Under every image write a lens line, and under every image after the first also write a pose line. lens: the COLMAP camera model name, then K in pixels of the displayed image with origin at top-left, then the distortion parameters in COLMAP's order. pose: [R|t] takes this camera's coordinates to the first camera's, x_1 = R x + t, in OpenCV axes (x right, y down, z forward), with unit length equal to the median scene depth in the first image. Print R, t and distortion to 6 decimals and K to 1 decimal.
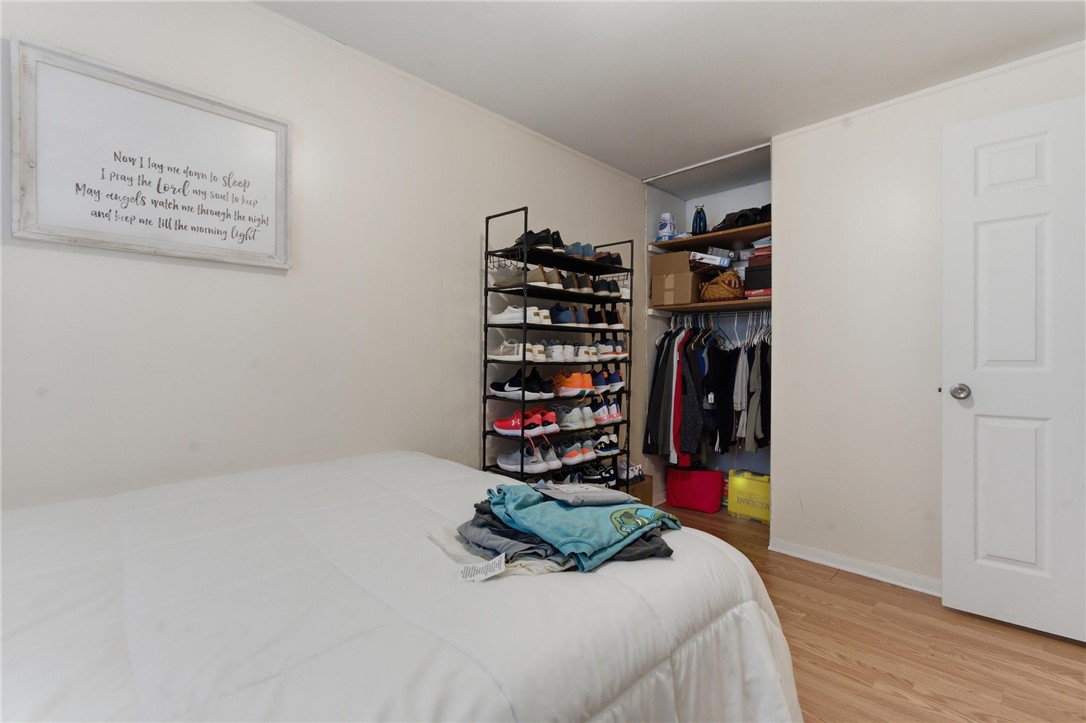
lens RADIAL K [[483.3, 0, 543.0], [0, 483.3, 361.5], [0, 0, 1]] dist [0.000062, 0.000341]
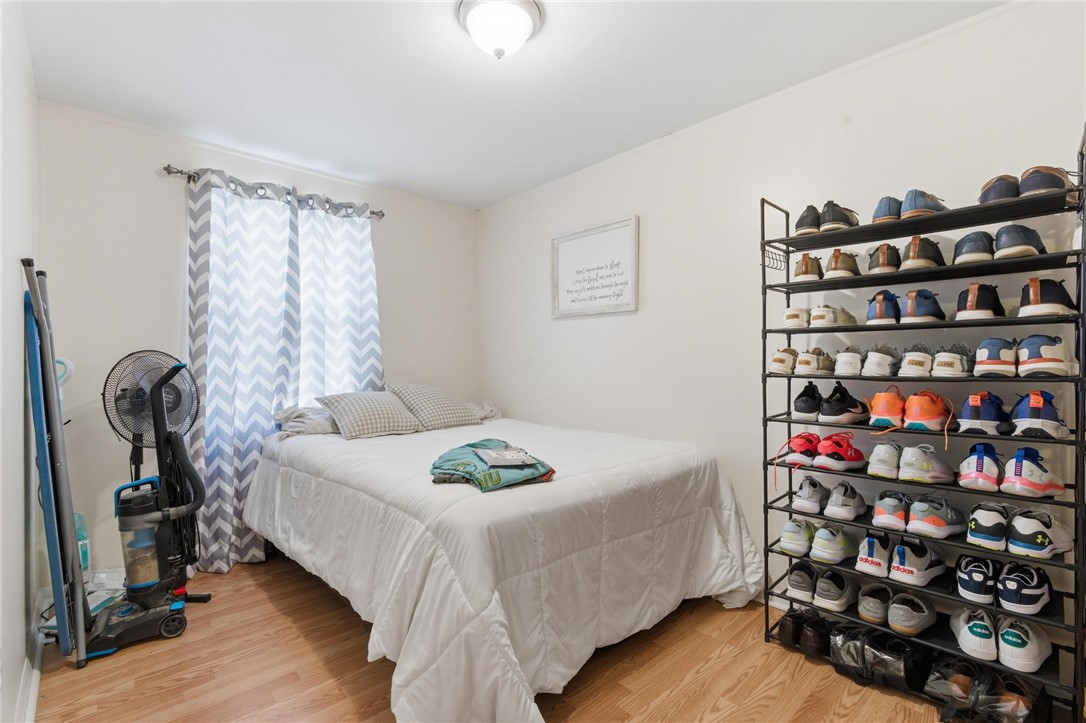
lens RADIAL K [[483.3, 0, 543.0], [0, 483.3, 361.5], [0, 0, 1]] dist [0.000062, 0.000341]
pose [[-0.013154, 0.001315, -0.999913, 1.084926], [-0.008783, 0.999960, 0.001430, -0.026398], [0.999875, 0.008801, -0.013142, 0.761280]]
